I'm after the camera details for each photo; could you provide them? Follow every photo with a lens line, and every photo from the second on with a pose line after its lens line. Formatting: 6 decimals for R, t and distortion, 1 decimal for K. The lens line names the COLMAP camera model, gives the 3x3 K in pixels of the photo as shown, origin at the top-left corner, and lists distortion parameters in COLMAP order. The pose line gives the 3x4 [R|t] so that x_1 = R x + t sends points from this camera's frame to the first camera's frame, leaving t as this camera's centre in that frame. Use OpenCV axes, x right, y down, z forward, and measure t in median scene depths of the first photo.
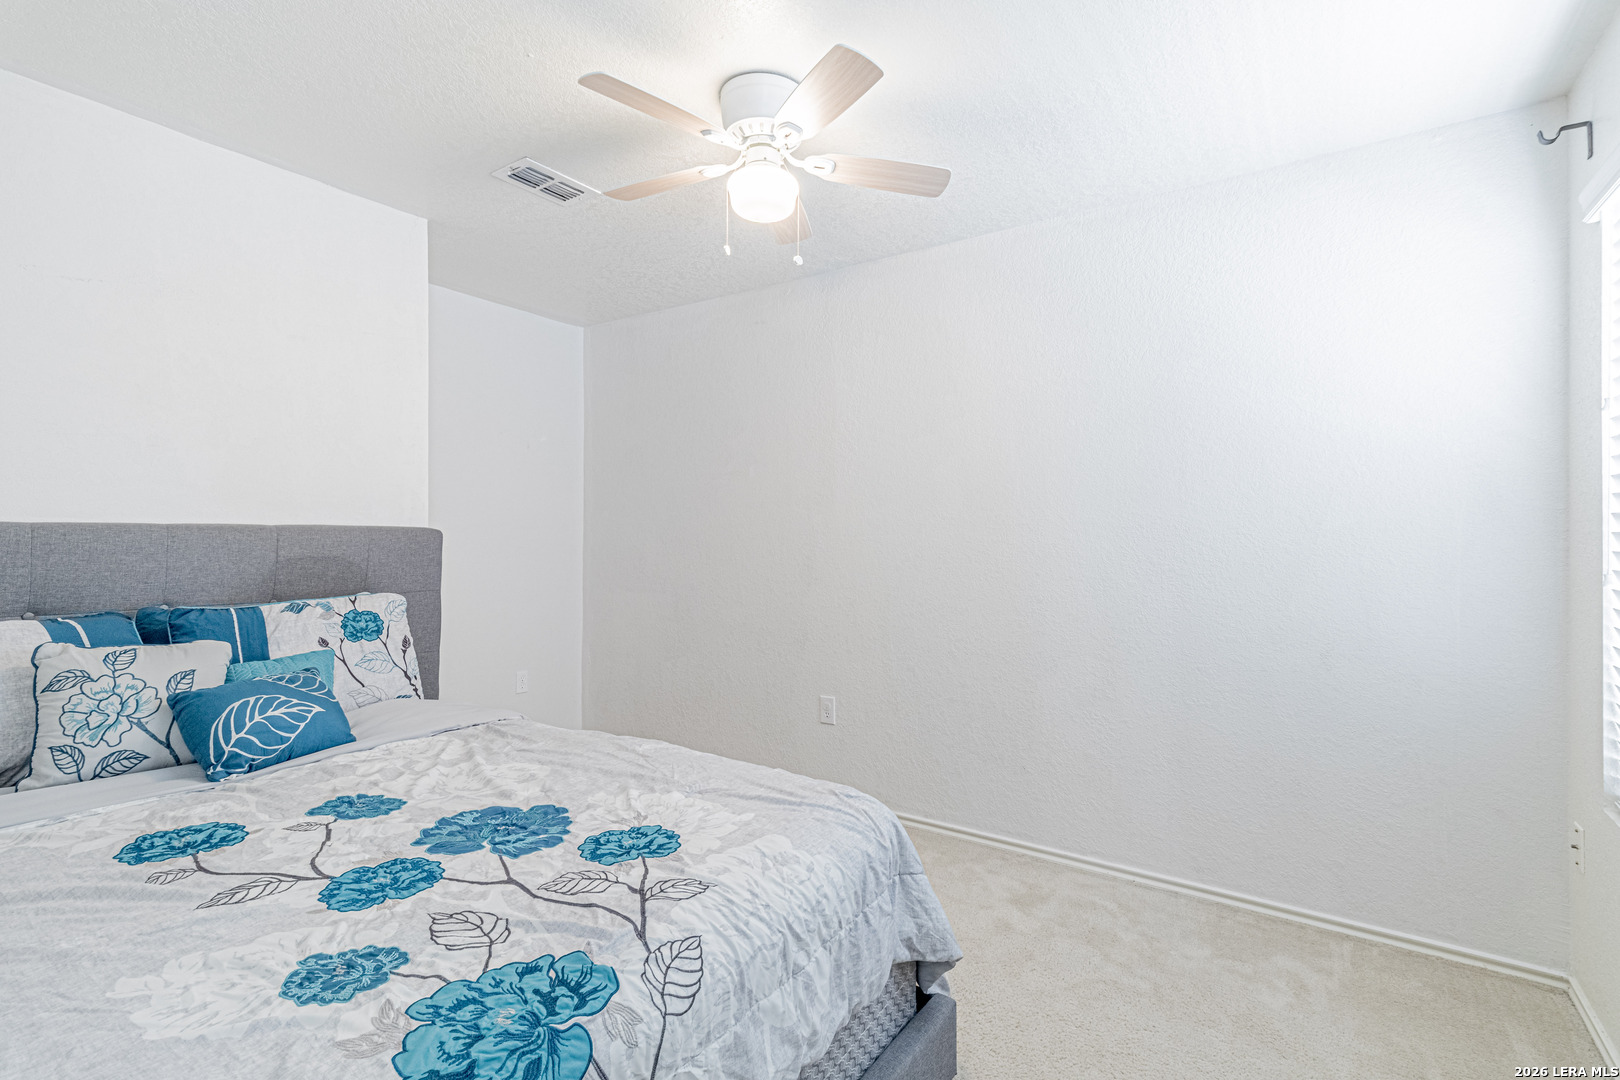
lens RADIAL K [[760.3, 0, 788.3], [0, 760.3, 556.2], [0, 0, 1]] dist [0.005127, 0.000479]
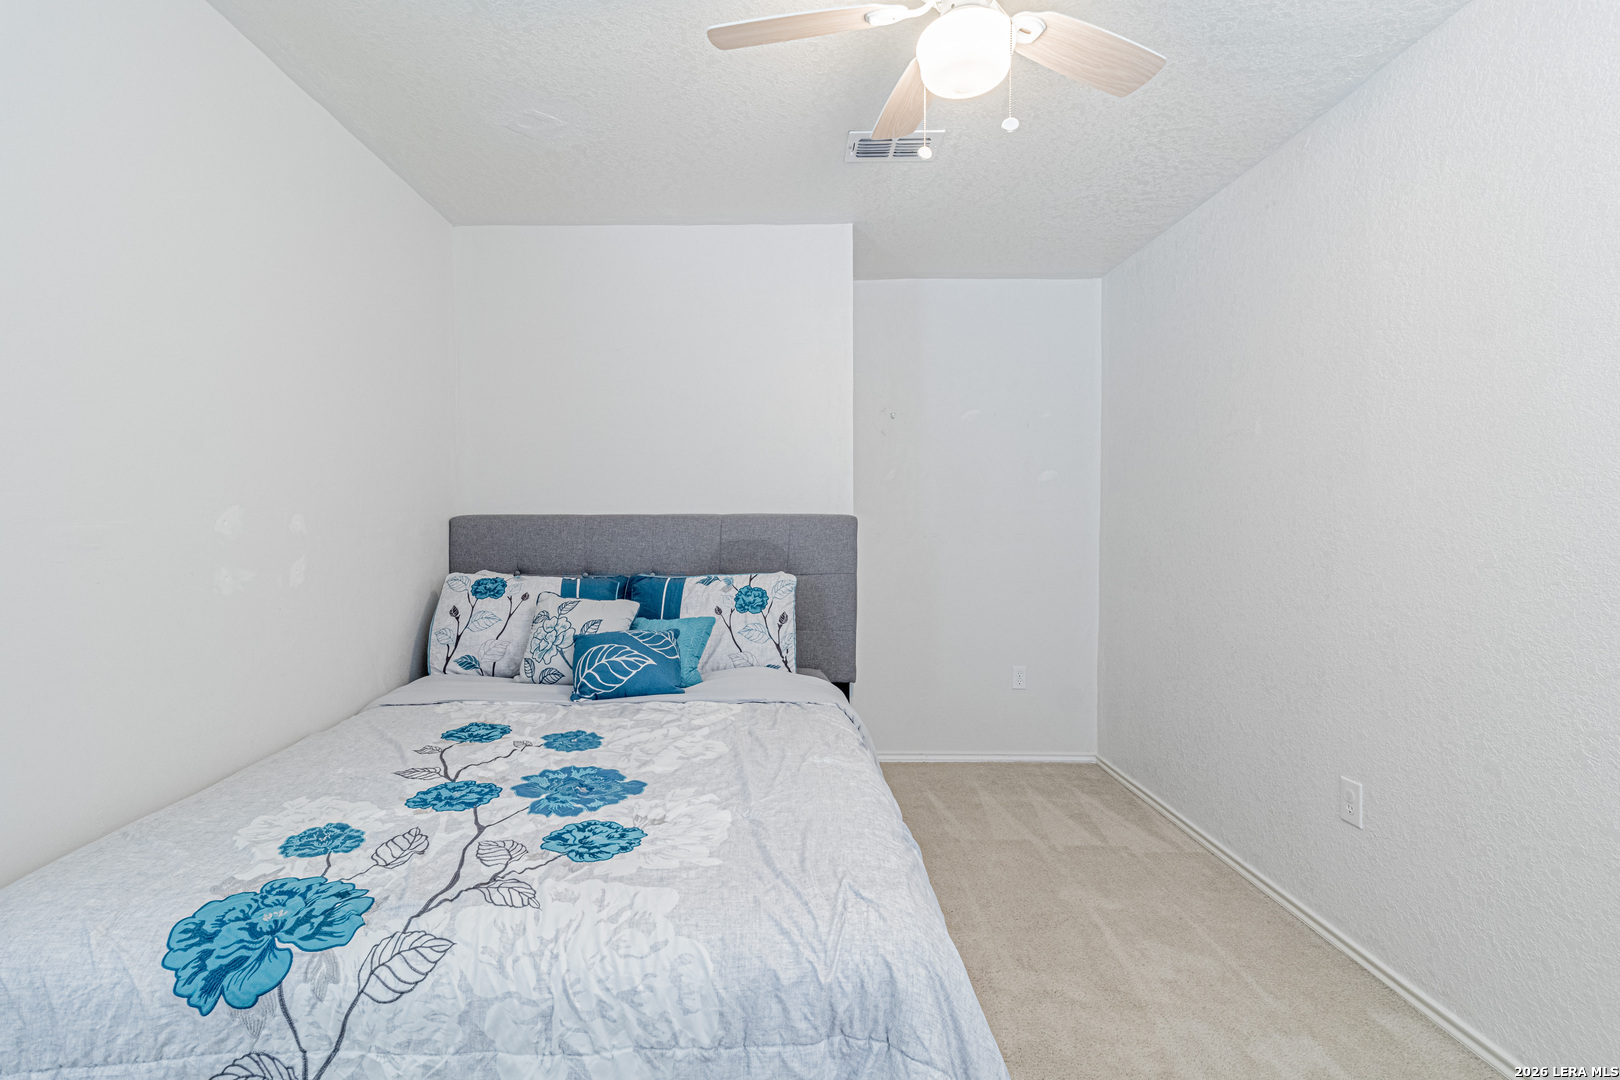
lens RADIAL K [[760.3, 0, 788.3], [0, 760.3, 556.2], [0, 0, 1]] dist [0.005127, 0.000479]
pose [[0.564625, 0.034096, -0.824643, 0.552801], [-0.018682, 0.999418, 0.028531, -0.012611], [0.825136, -0.000703, 0.564933, 0.500899]]
